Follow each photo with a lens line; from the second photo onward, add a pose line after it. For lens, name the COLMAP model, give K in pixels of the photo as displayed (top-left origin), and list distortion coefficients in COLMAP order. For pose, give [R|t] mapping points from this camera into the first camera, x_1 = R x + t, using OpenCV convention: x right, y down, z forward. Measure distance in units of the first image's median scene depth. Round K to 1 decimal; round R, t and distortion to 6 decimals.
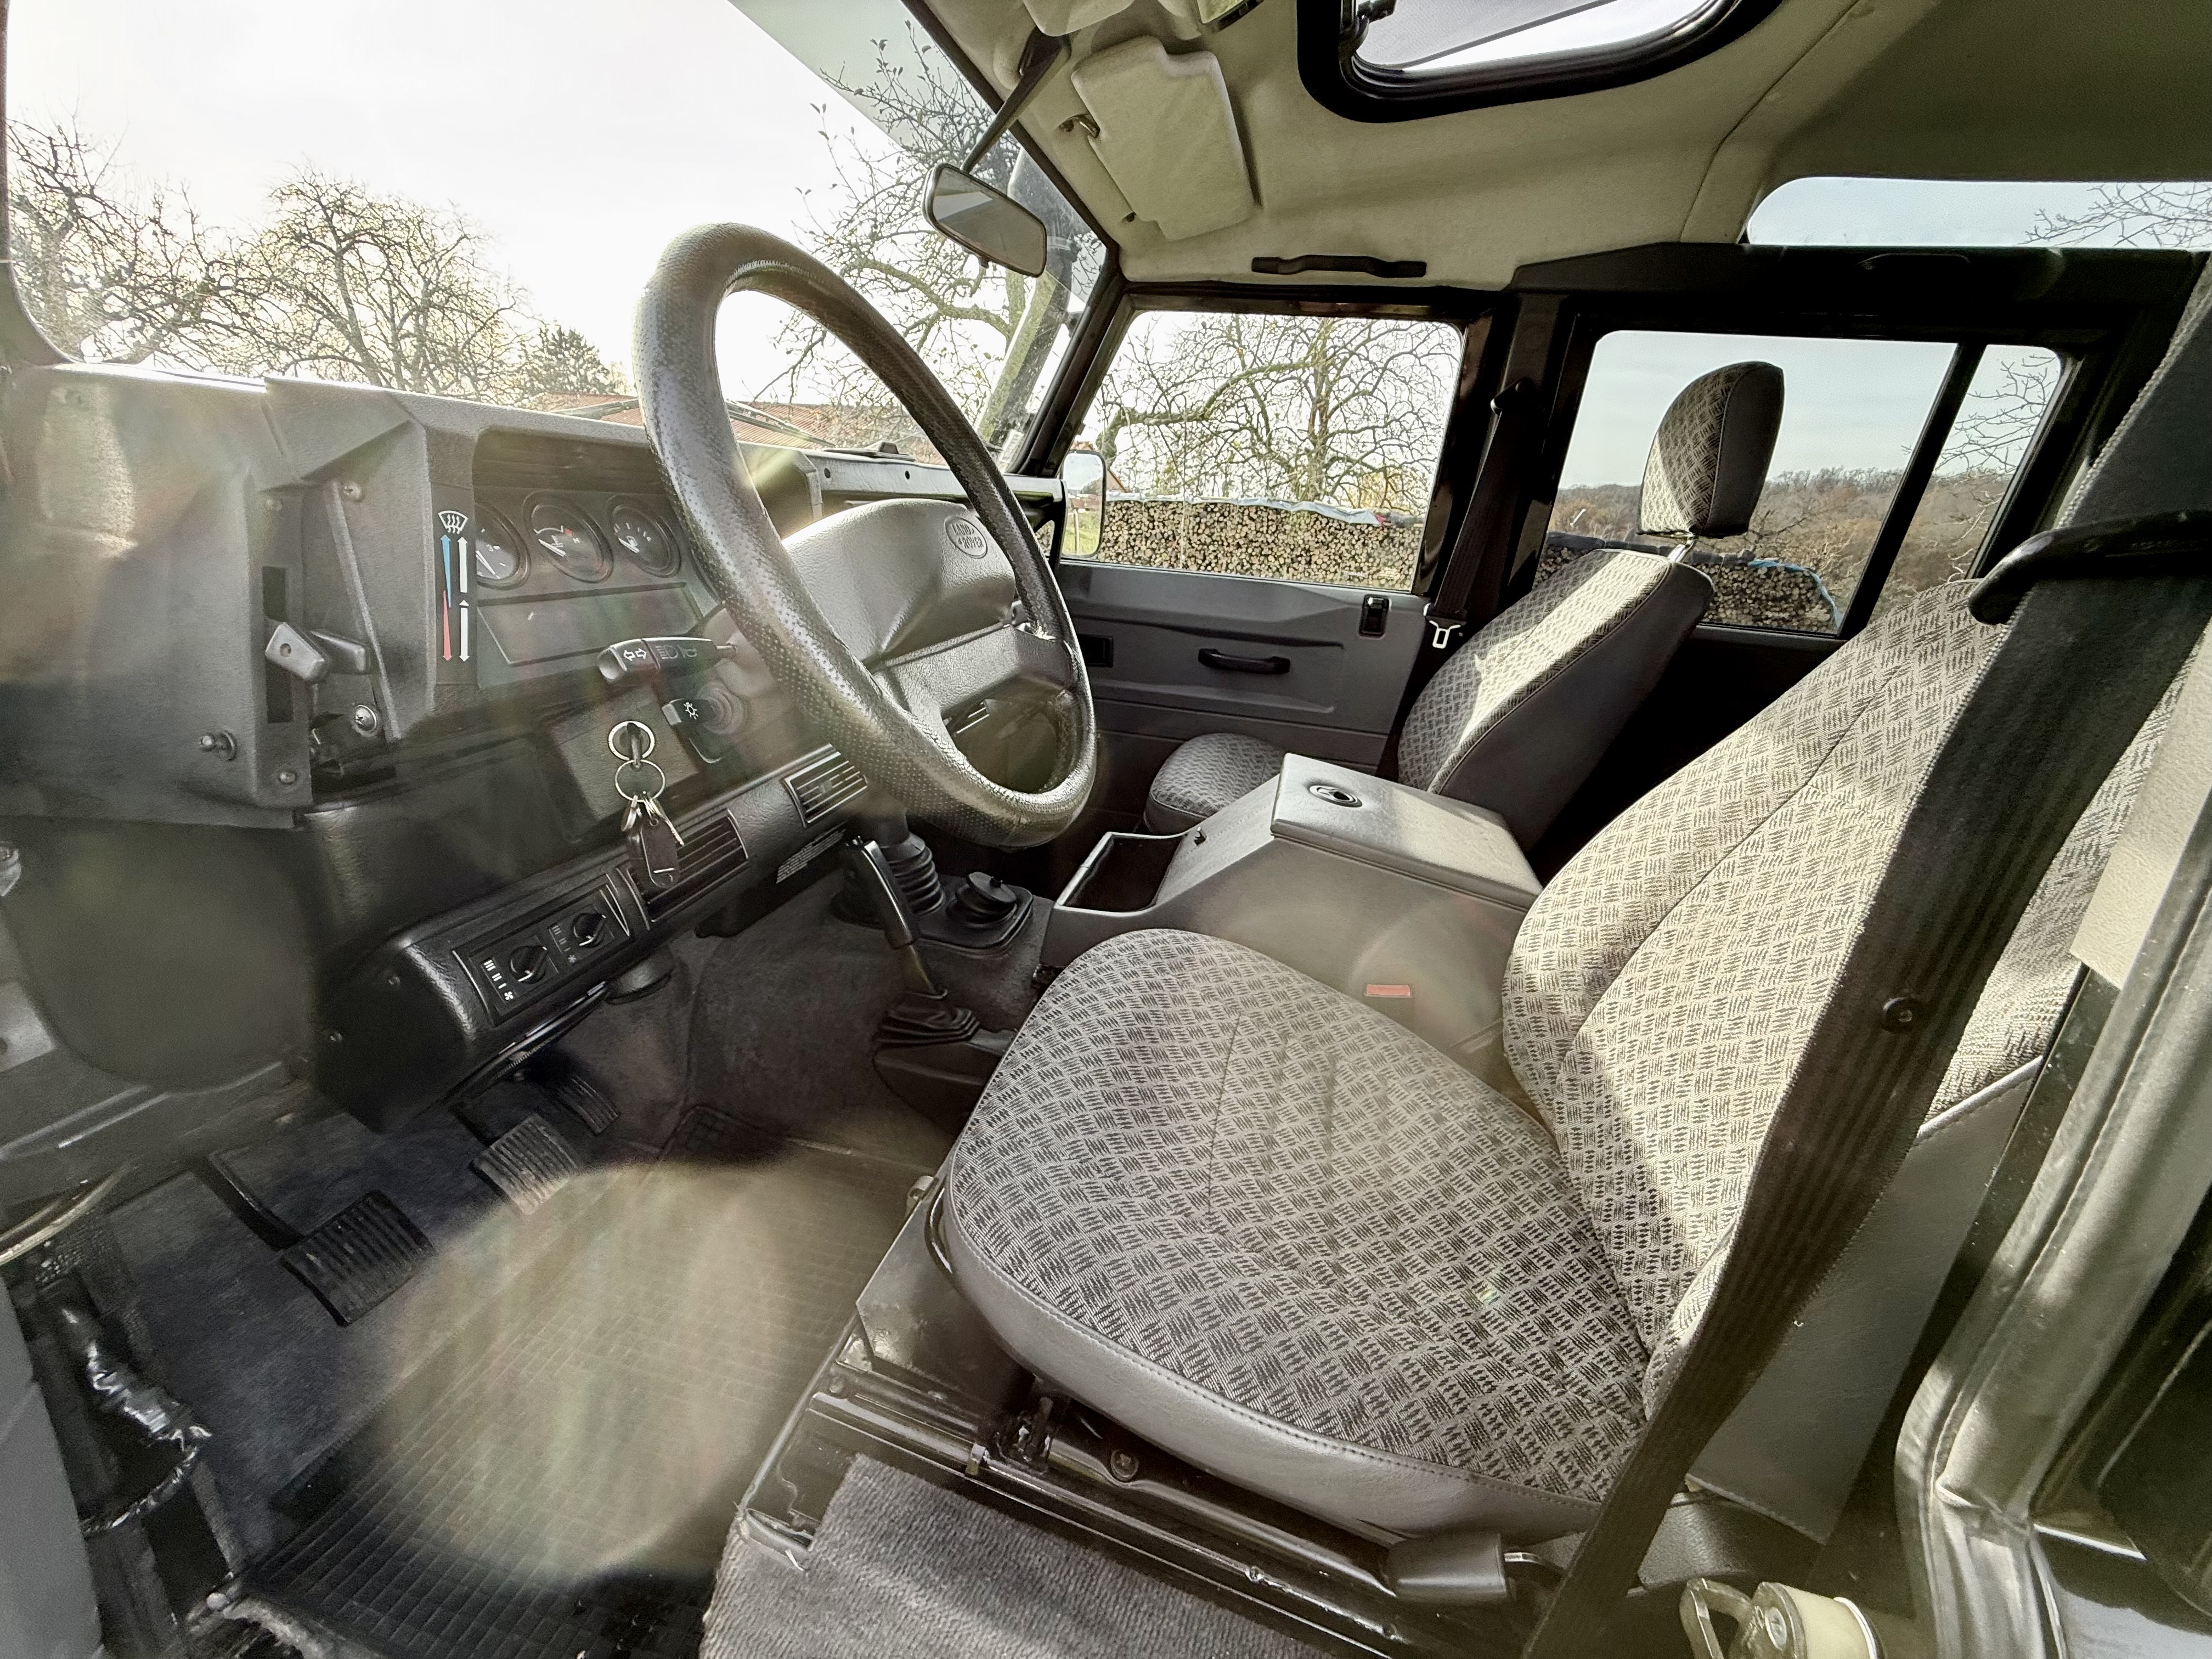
lens RADIAL K [[883.4, 0, 1097.7], [0, 883.4, 821.0], [0, 0, 1]] dist [0.002578, -0.000661]
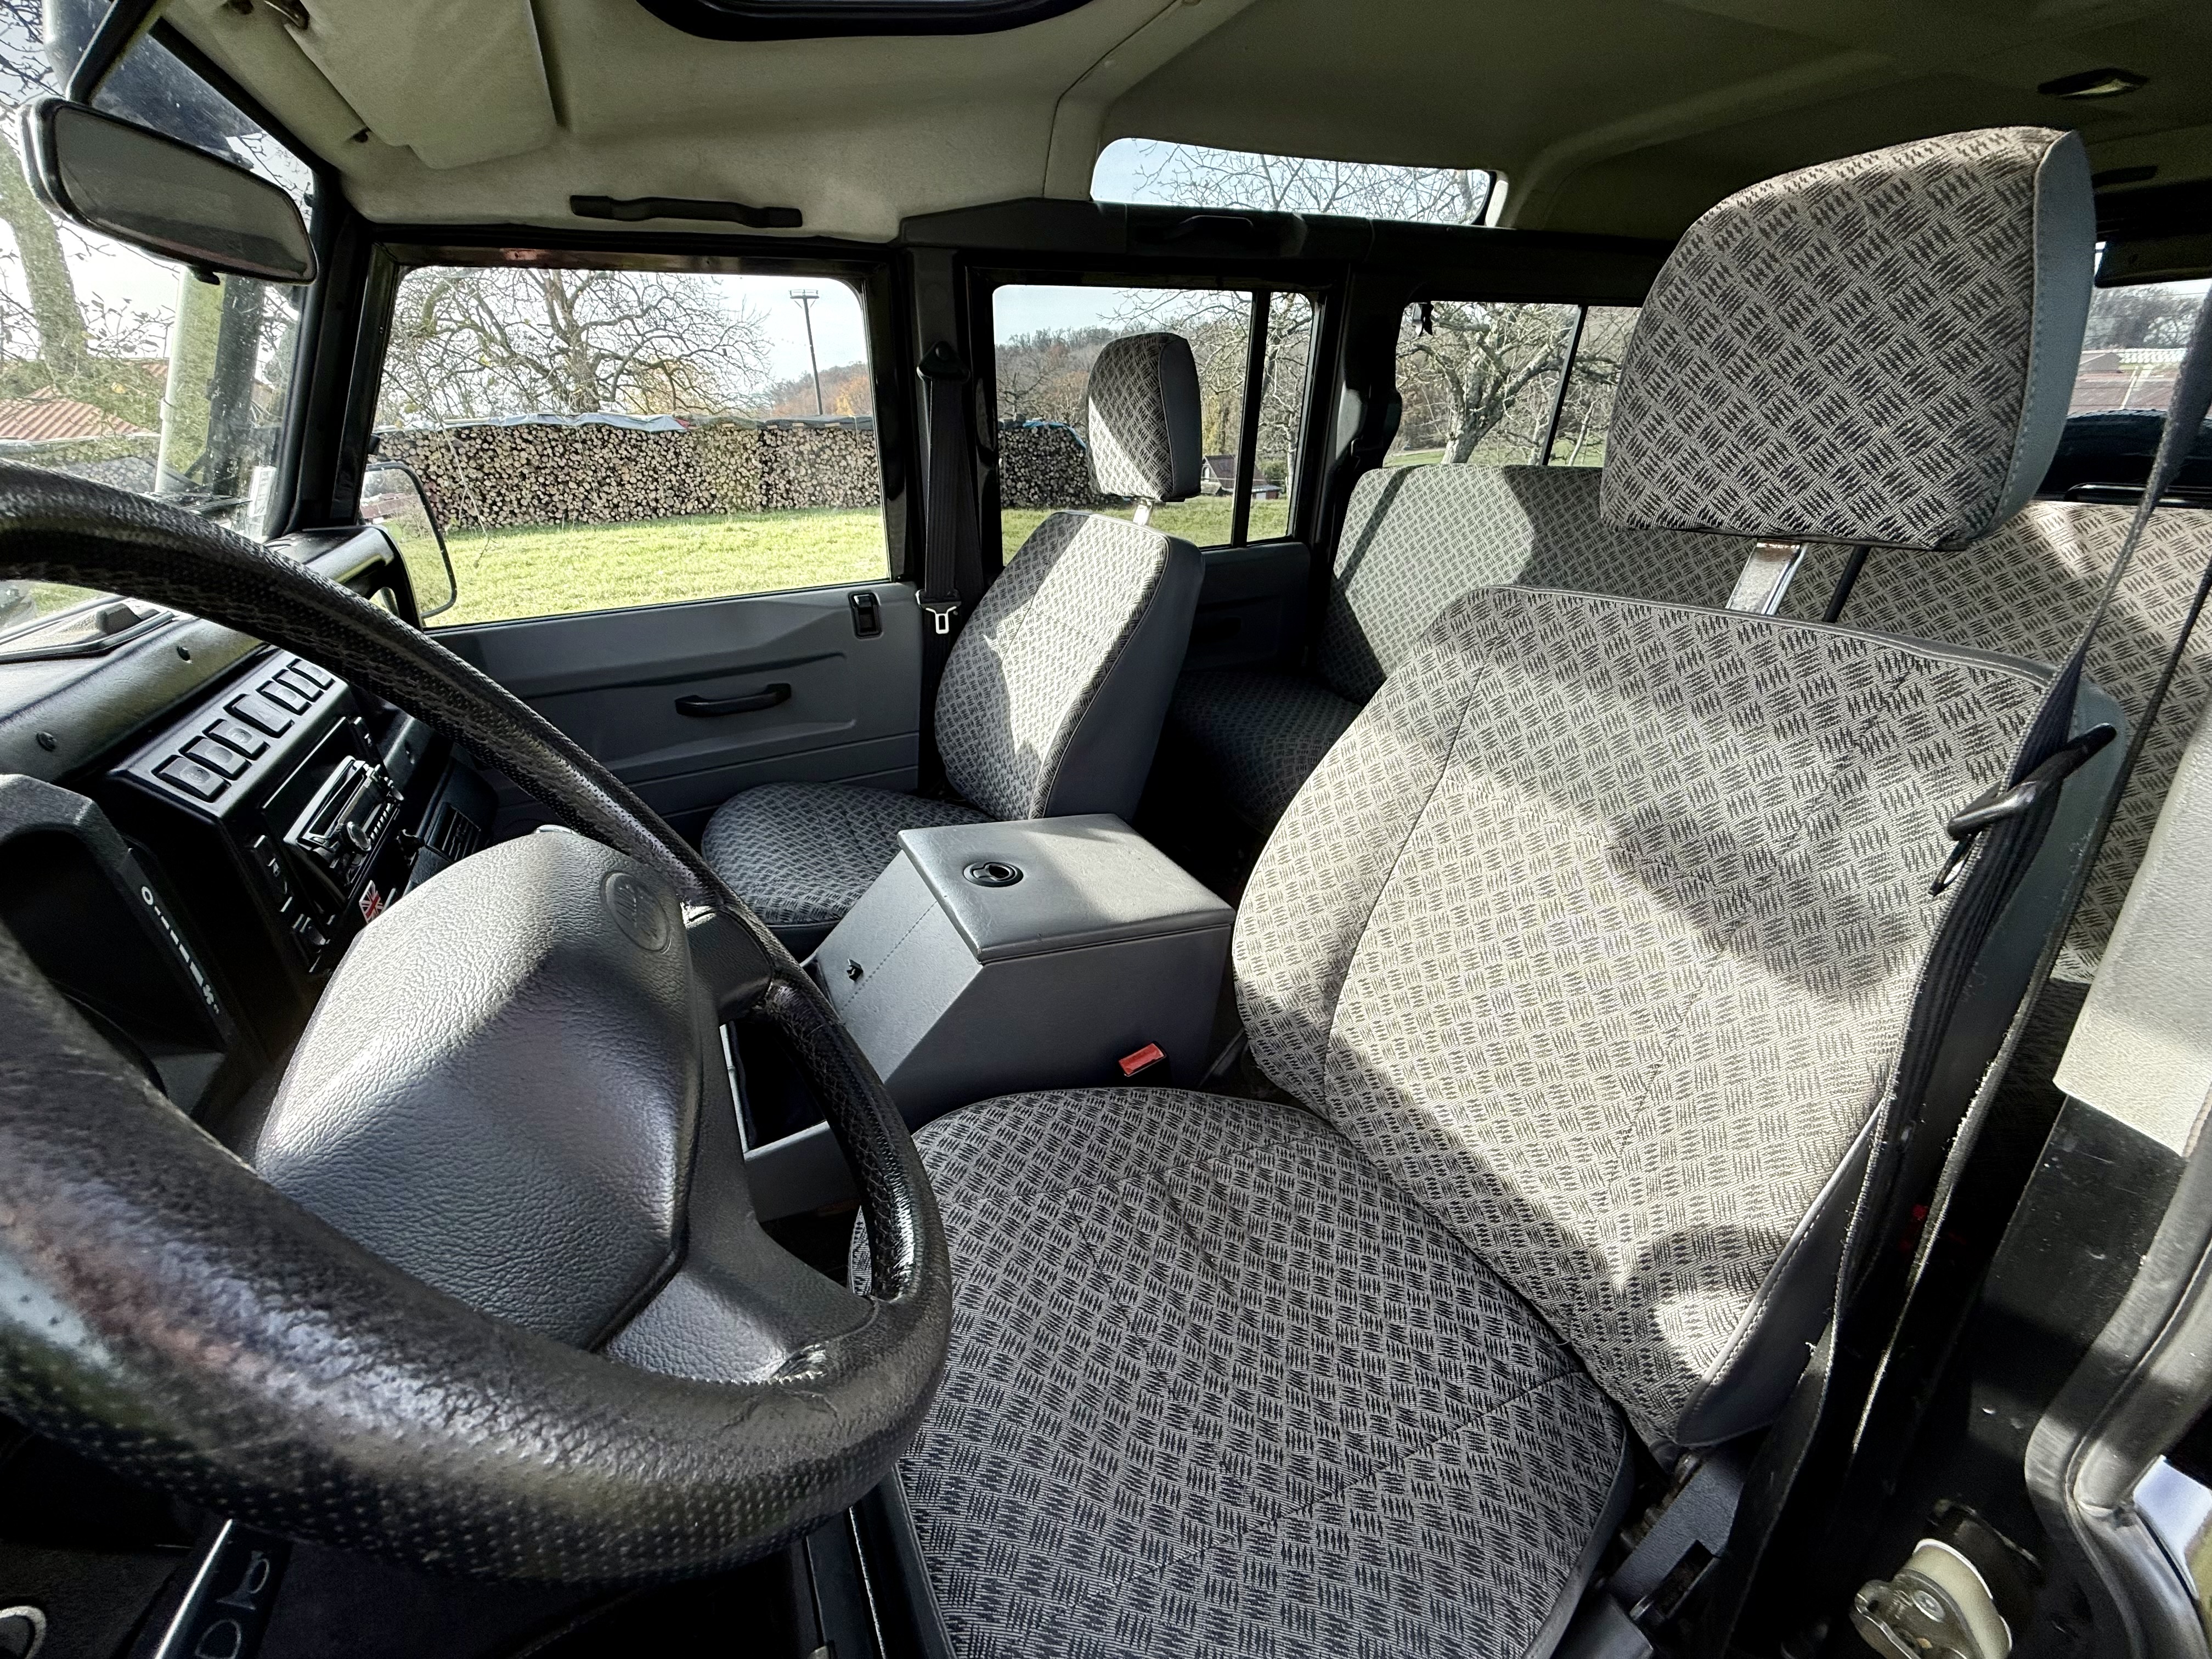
lens RADIAL K [[883.4, 0, 1101.5], [0, 883.4, 824.0], [0, 0, 1]] dist [0.002578, -0.000661]
pose [[0.753187, -0.367371, 0.545662, -0.078613], [0.305491, 0.929987, 0.204447, -0.146475], [-0.582567, 0.012708, 0.812683, 0.129767]]
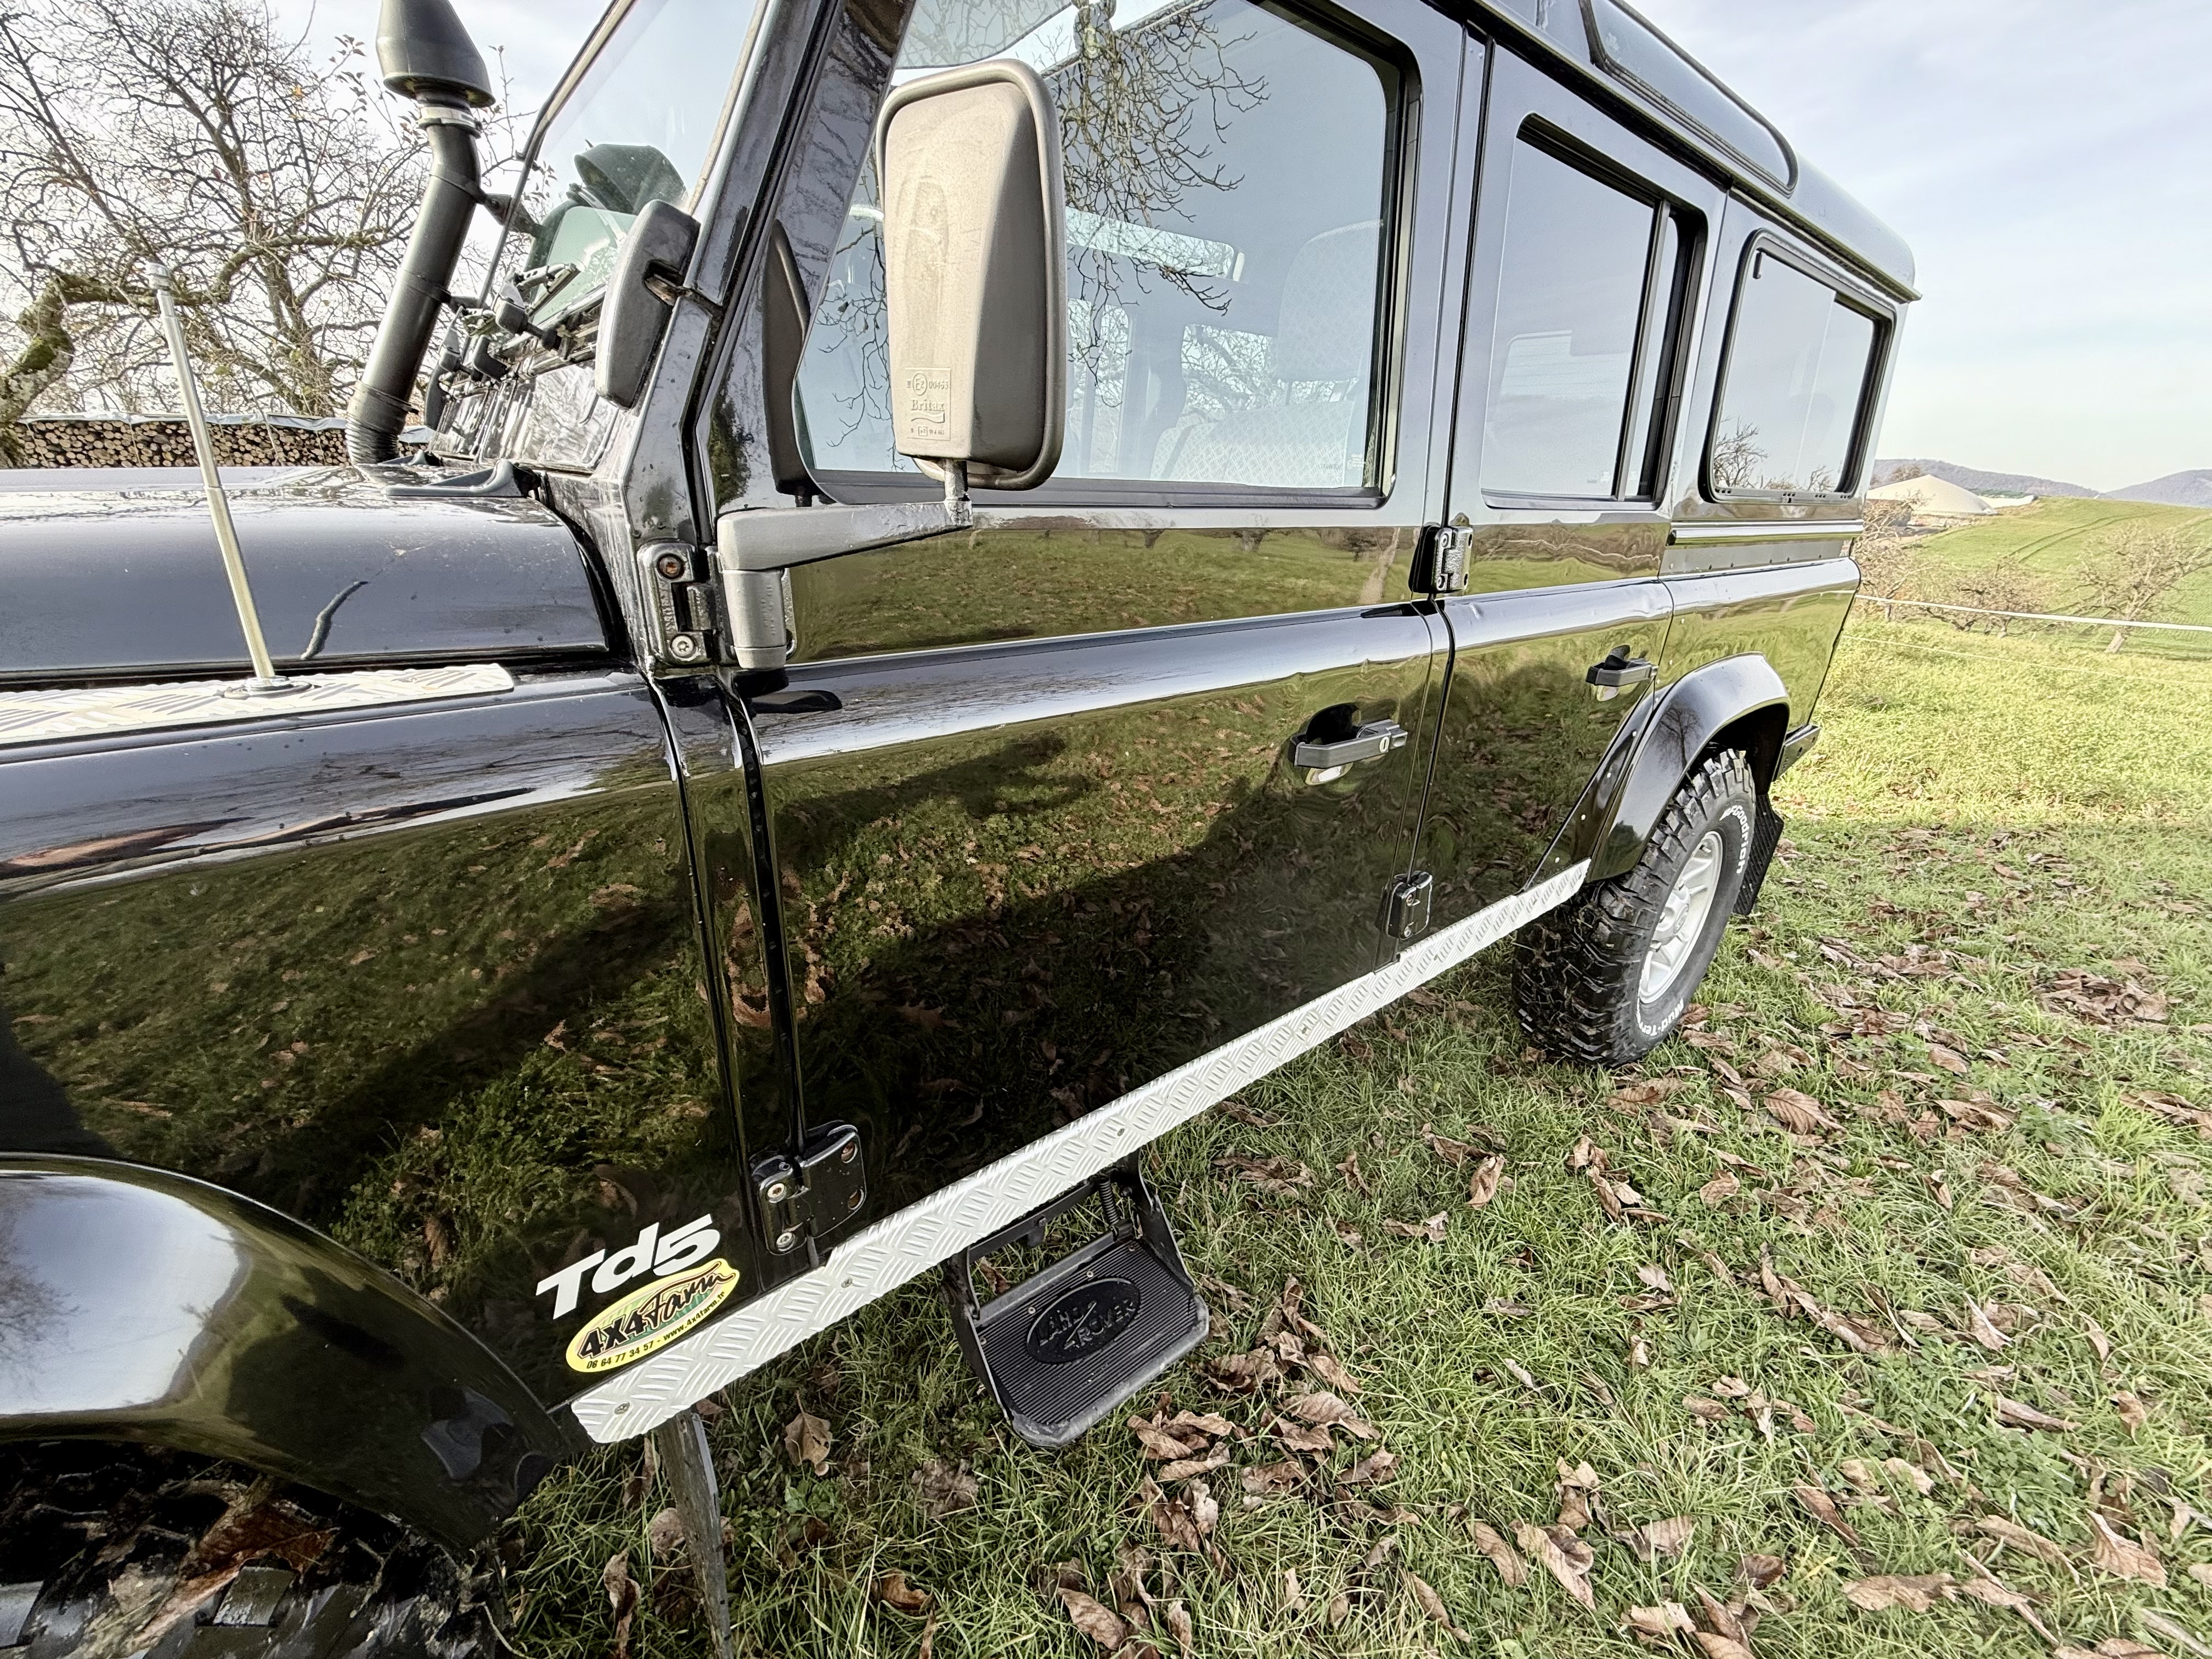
lens RADIAL K [[883.4, 0, 1095.9], [0, 883.4, 827.2], [0, 0, 1]] dist [0.002578, -0.000661]
pose [[0.607235, -0.349387, 0.713578, -0.566586], [0.284566, 0.934180, 0.215242, 0.066759], [-0.741814, 0.072358, 0.666691, -0.117036]]
